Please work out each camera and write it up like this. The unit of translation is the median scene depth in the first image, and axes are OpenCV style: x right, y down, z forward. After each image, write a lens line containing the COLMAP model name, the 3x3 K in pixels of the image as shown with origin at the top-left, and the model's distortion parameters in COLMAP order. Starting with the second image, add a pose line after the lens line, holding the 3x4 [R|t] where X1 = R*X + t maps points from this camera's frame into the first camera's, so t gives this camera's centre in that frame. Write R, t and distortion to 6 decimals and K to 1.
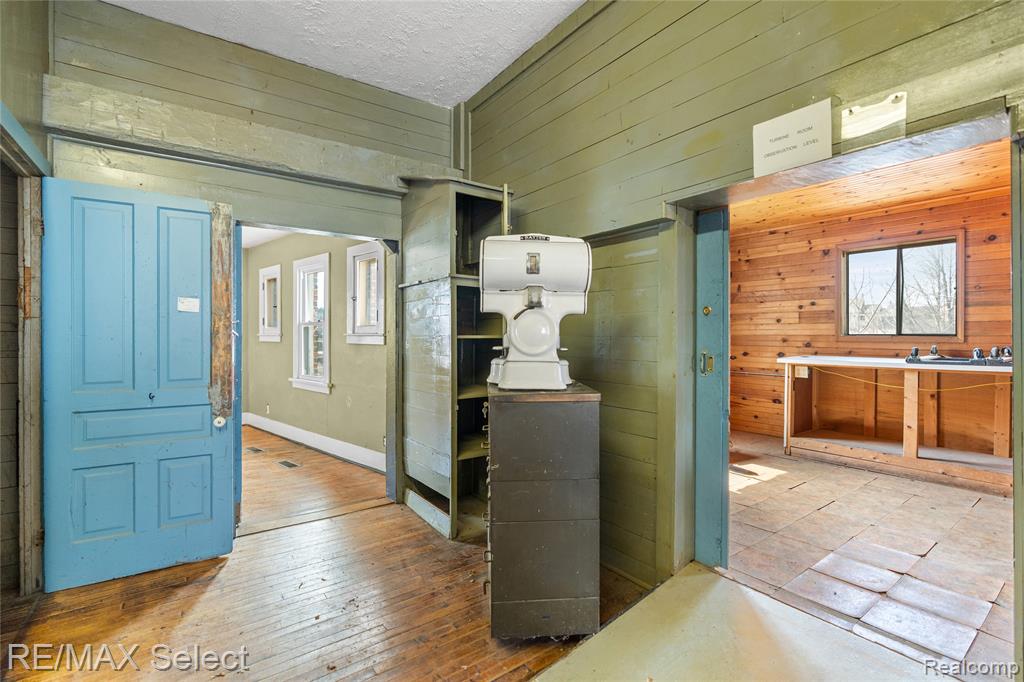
lens RADIAL K [[461.9, 0, 522.0], [0, 461.9, 335.8], [0, 0, 1]] dist [-0.005489, 0.001859]
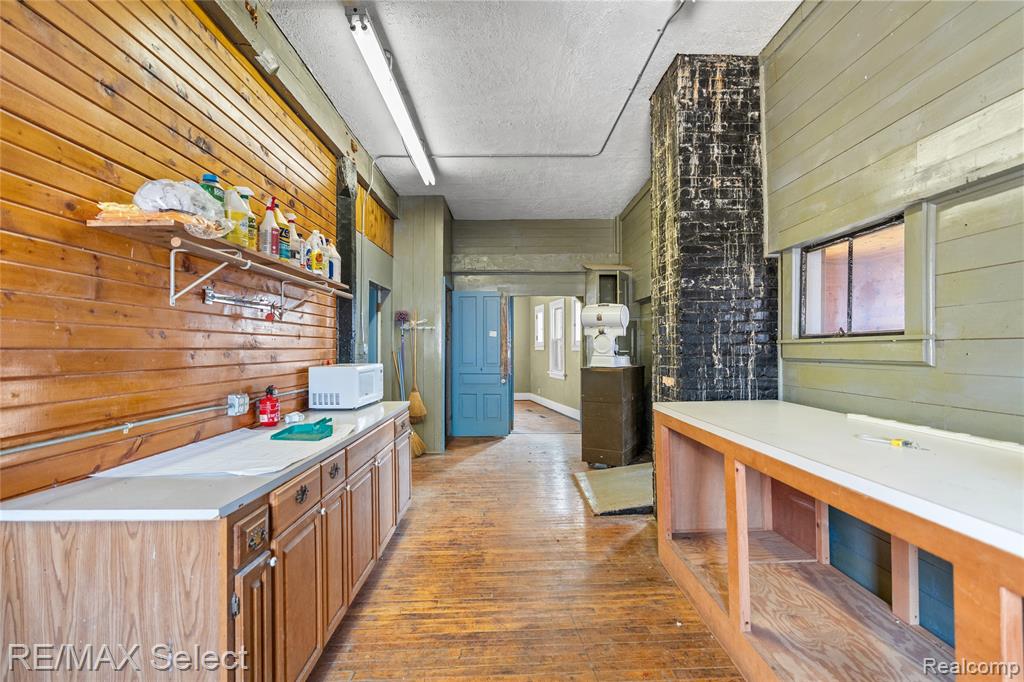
lens RADIAL K [[461.9, 0, 512.8], [0, 461.9, 345.1], [0, 0, 1]] dist [-0.005489, 0.001859]
pose [[0.808009, -0.004385, -0.589154, 0.843978], [0.000869, 0.999980, -0.006251, 0.009853], [0.589170, 0.004539, 0.807996, -0.971139]]
